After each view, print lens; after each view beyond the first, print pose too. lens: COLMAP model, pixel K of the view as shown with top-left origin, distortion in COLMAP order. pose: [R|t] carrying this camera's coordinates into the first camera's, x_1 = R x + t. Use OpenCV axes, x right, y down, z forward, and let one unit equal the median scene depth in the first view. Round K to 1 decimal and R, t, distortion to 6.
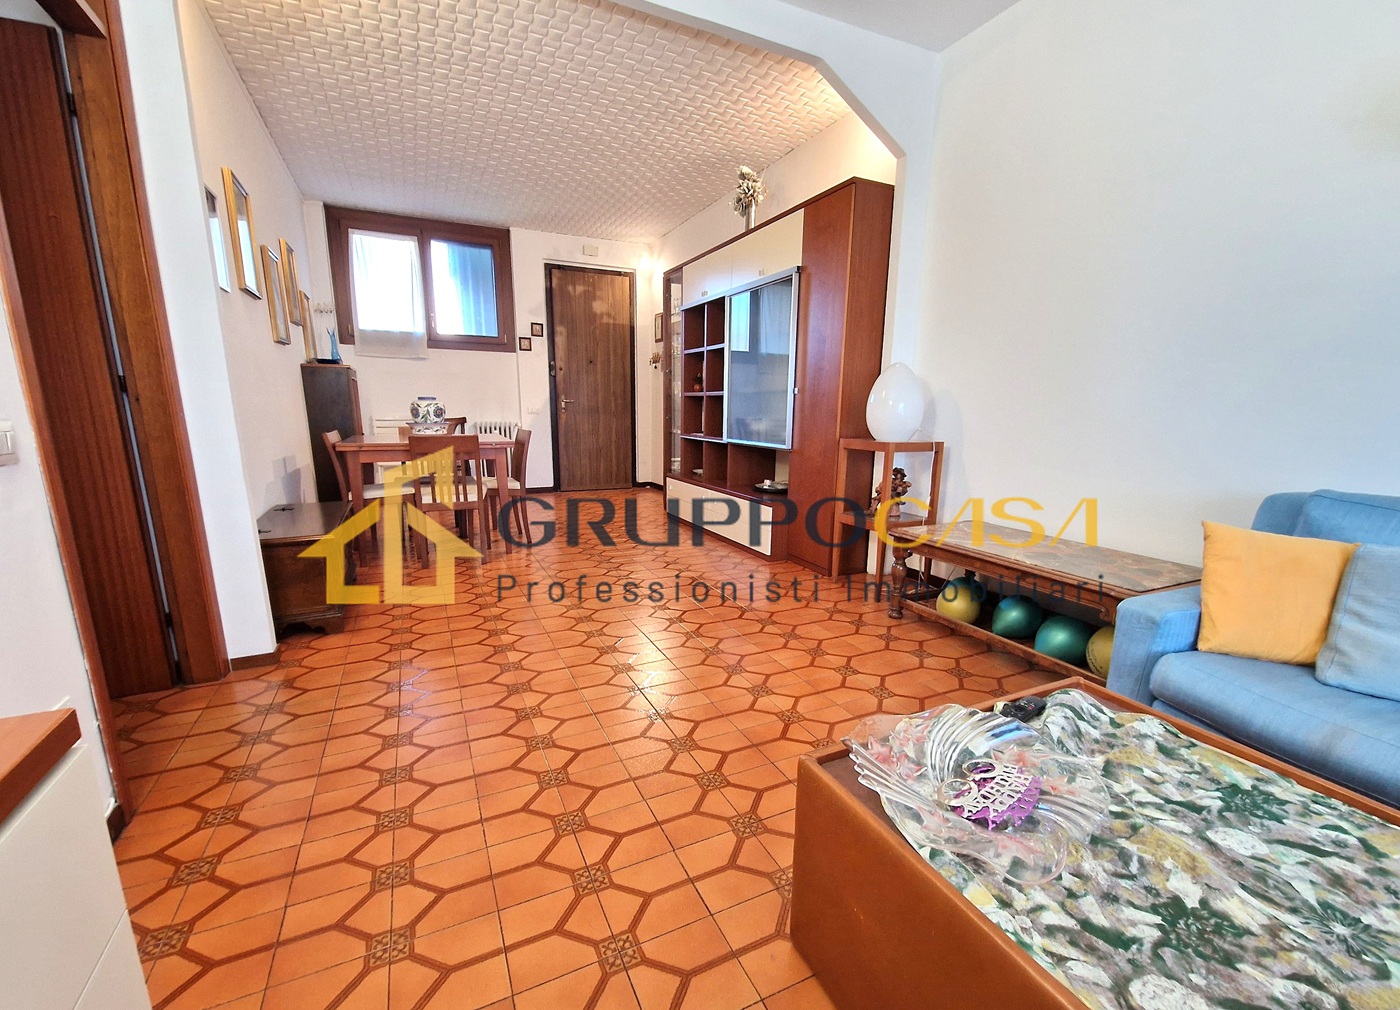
lens RADIAL K [[591.9, 0, 704.0], [0, 591.9, 539.2], [0, 0, 1]] dist [0.000999, -0.000193]
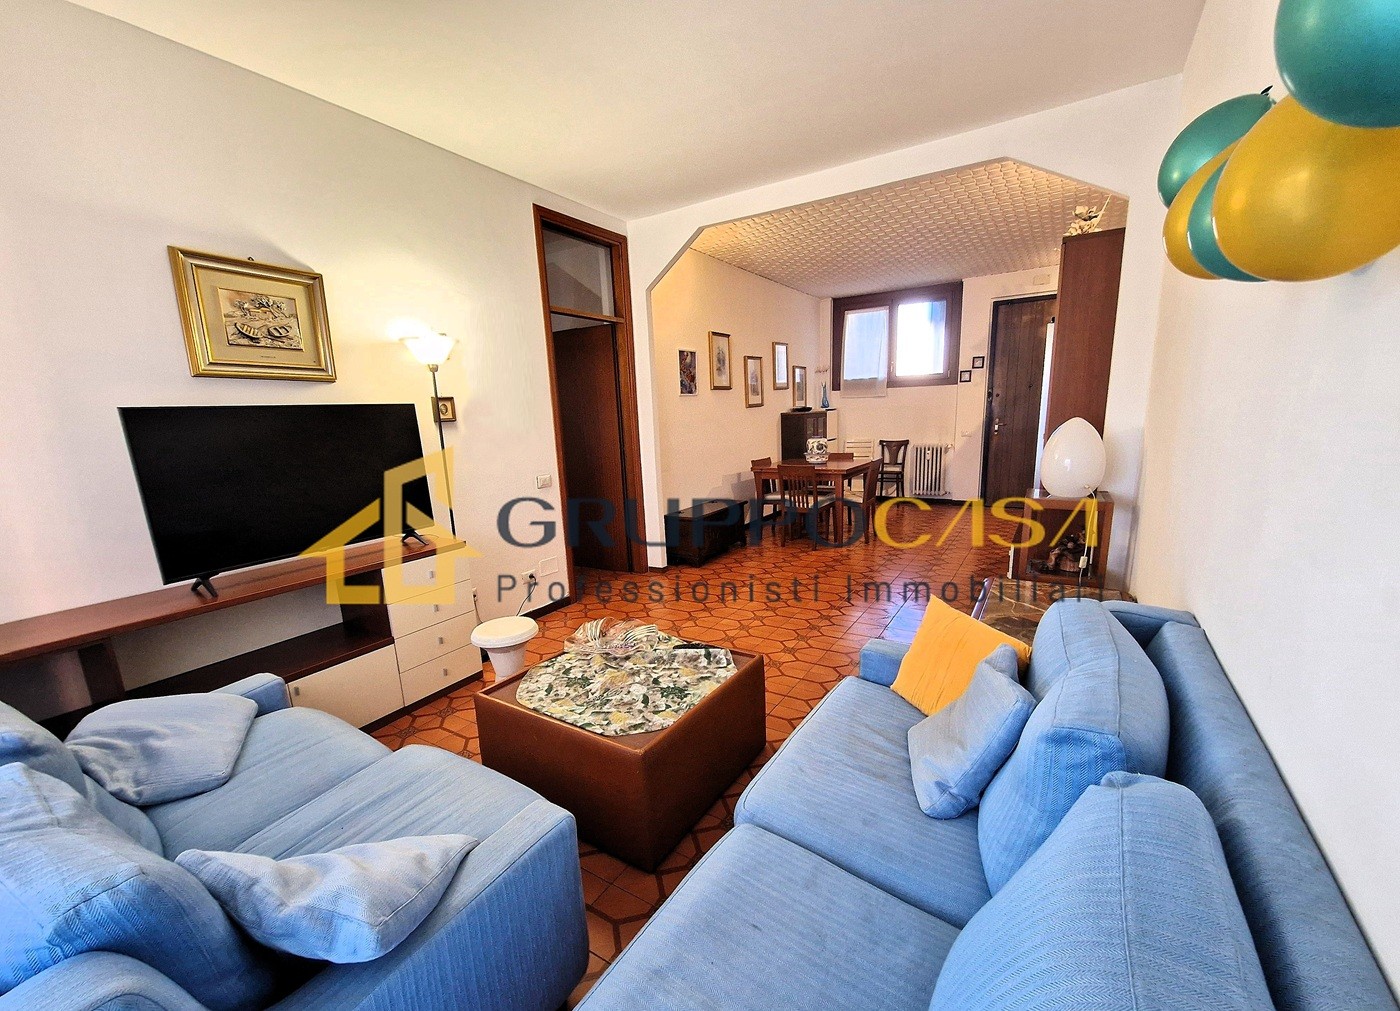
lens RADIAL K [[591.9, 0, 704.0], [0, 591.9, 539.7], [0, 0, 1]] dist [0.000999, -0.000193]
pose [[0.515231, 0.155691, -0.842792, 0.505050], [-0.143896, 0.985117, 0.094014, -0.059060], [0.844885, 0.072835, 0.529966, -0.014107]]
